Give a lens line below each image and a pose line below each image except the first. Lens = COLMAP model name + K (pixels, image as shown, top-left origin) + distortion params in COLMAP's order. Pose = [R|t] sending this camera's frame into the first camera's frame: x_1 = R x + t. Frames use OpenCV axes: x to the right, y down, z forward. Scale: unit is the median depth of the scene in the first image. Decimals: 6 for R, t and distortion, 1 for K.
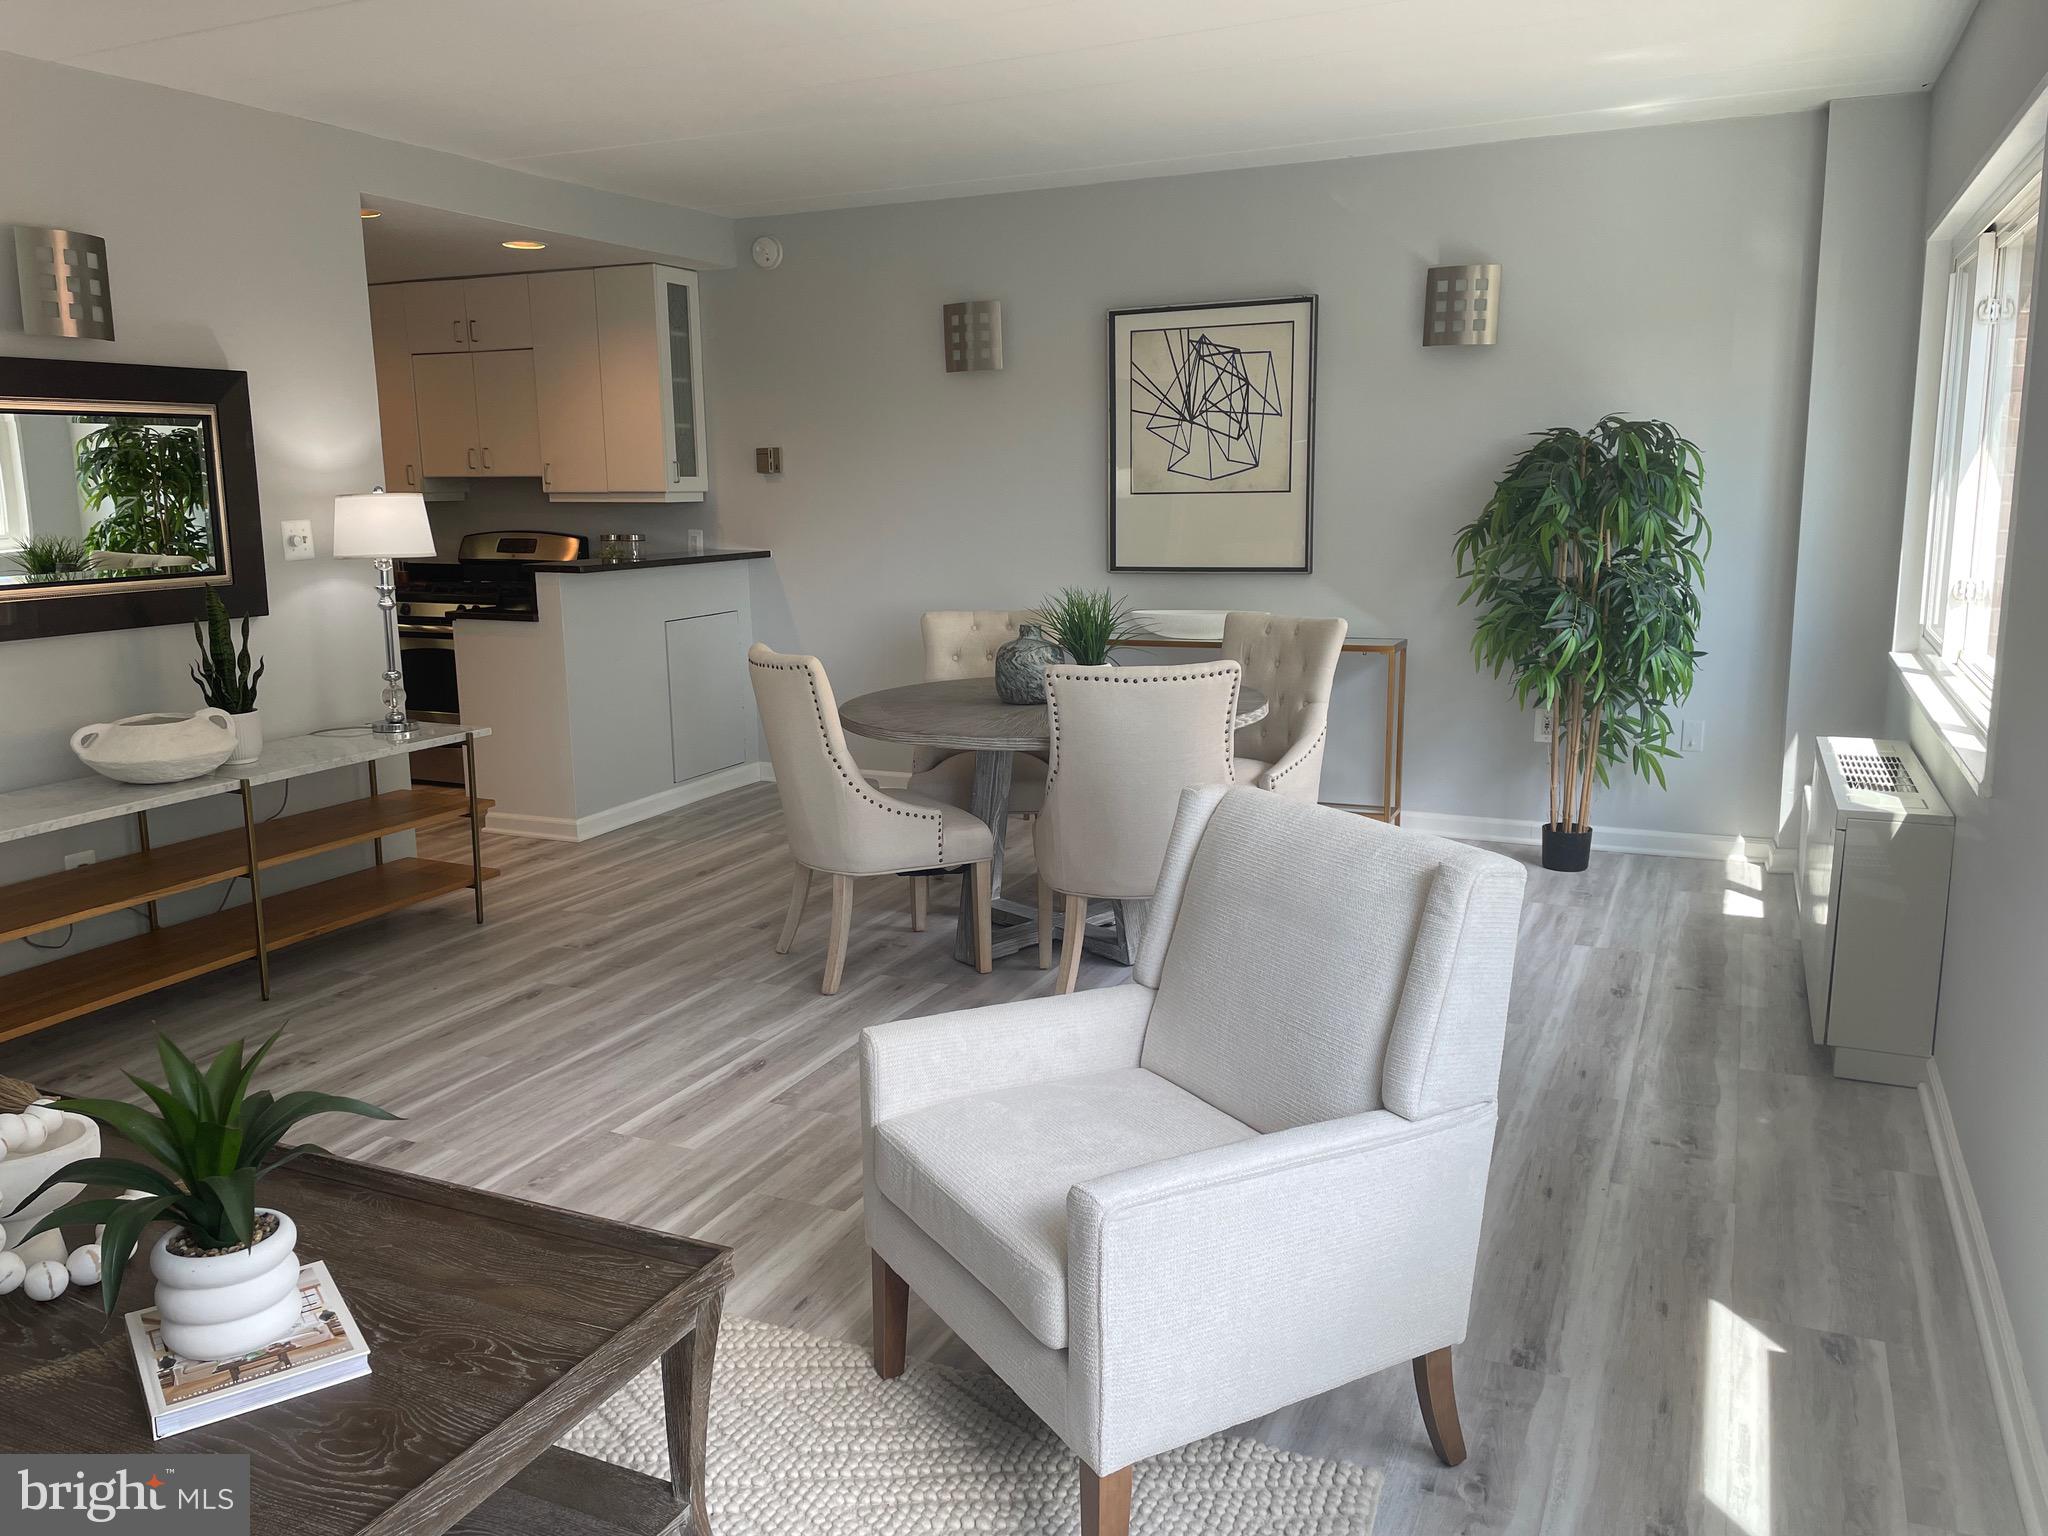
lens RADIAL K [[1542.3, 0, 999.4], [0, 1542.3, 769.0], [0, 0, 1]] dist [0.096997, -0.126918]
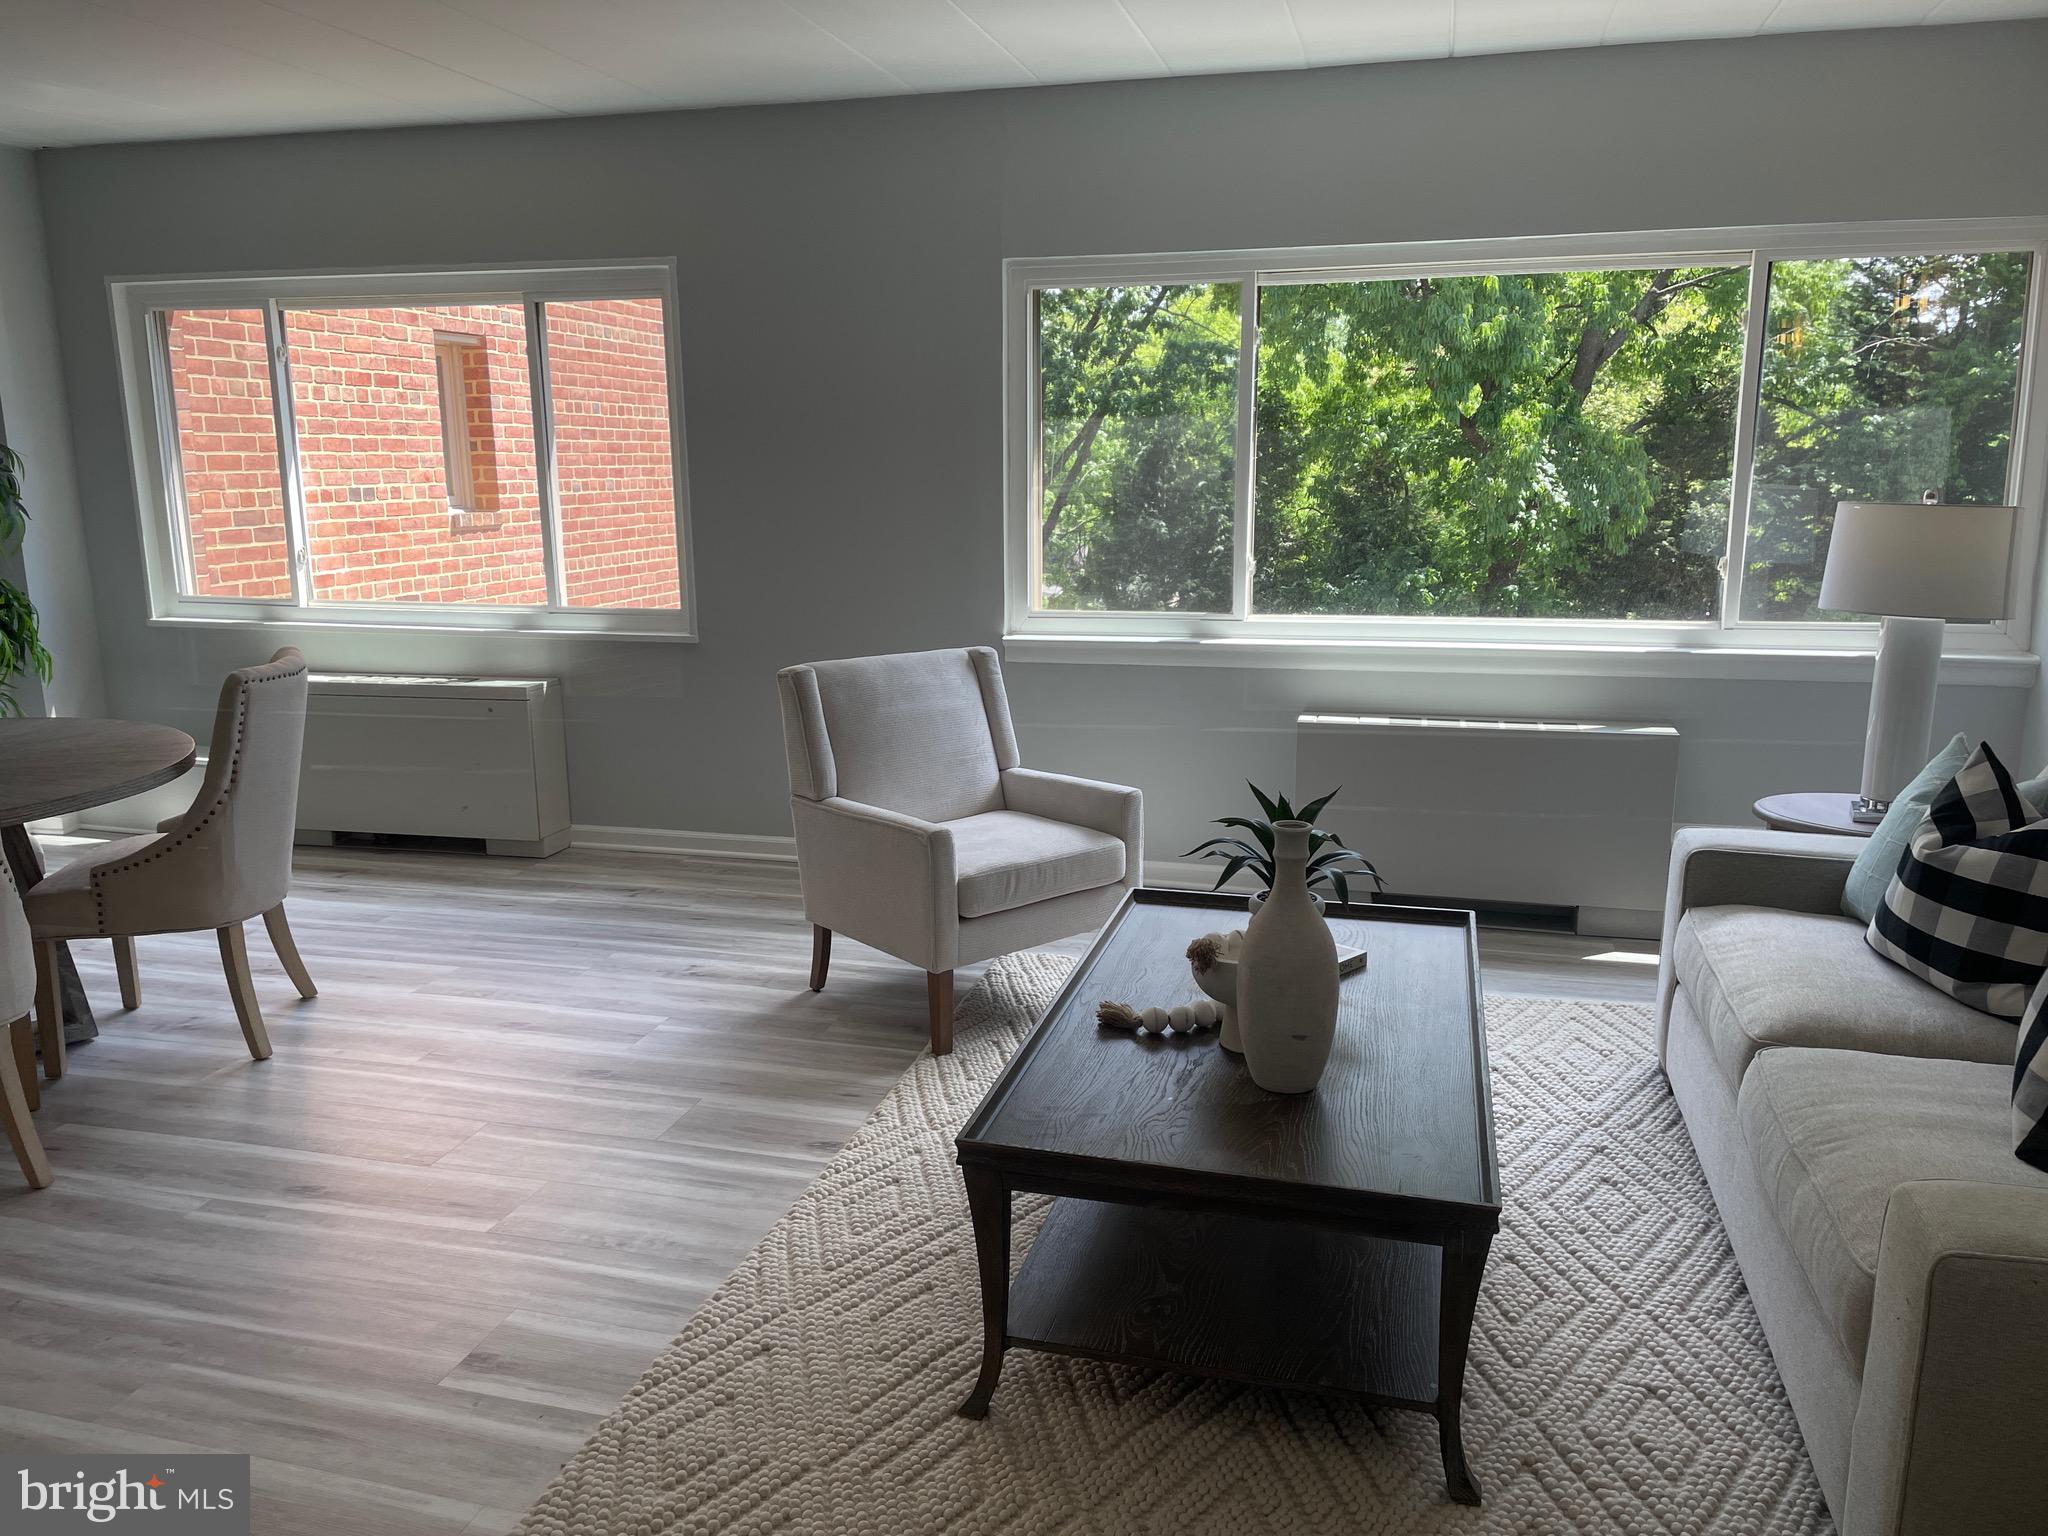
lens RADIAL K [[1542.3, 0, 998.9], [0, 1542.3, 775.8], [0, 0, 1]] dist [0.096997, -0.126918]
pose [[-0.174648, -0.185612, 0.966978, -0.850331], [0.189618, 0.957349, 0.218011, -0.110899], [-0.966200, 0.221432, -0.132003, 0.616181]]
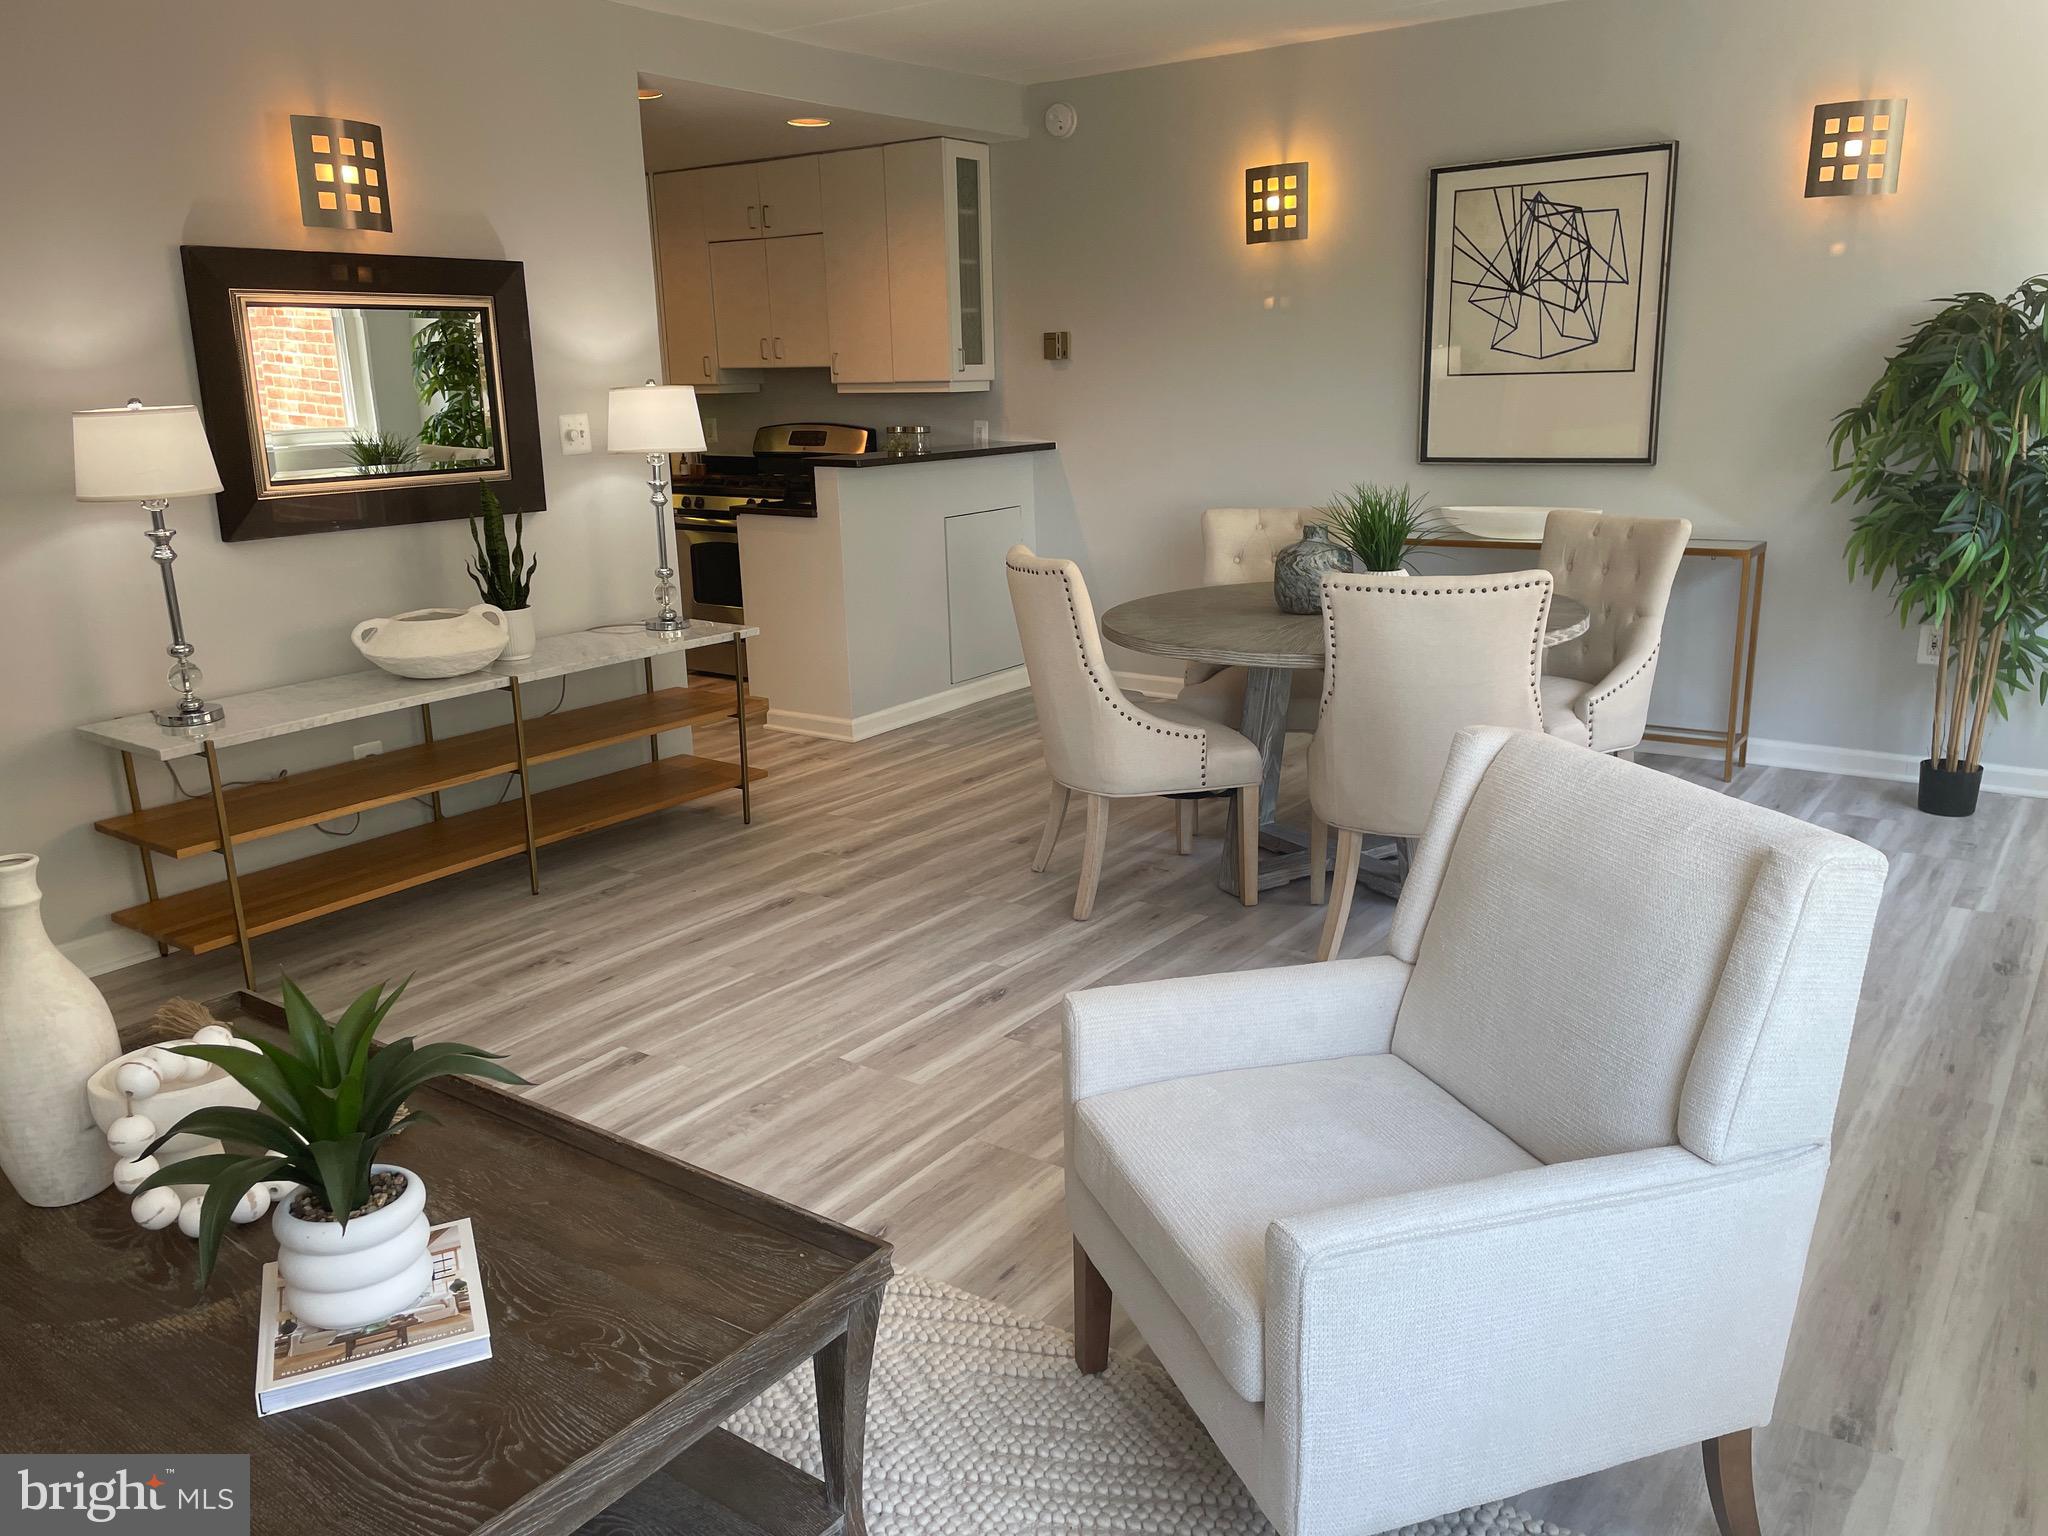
lens RADIAL K [[1542.3, 0, 1031.8], [0, 1542.3, 767.5], [0, 0, 1]] dist [0.096997, -0.126918]
pose [[0.983093, 0.035657, -0.179601, 0.026383], [-0.023139, 0.997185, 0.071316, -0.013753], [0.181638, -0.065954, 0.981151, 0.072377]]
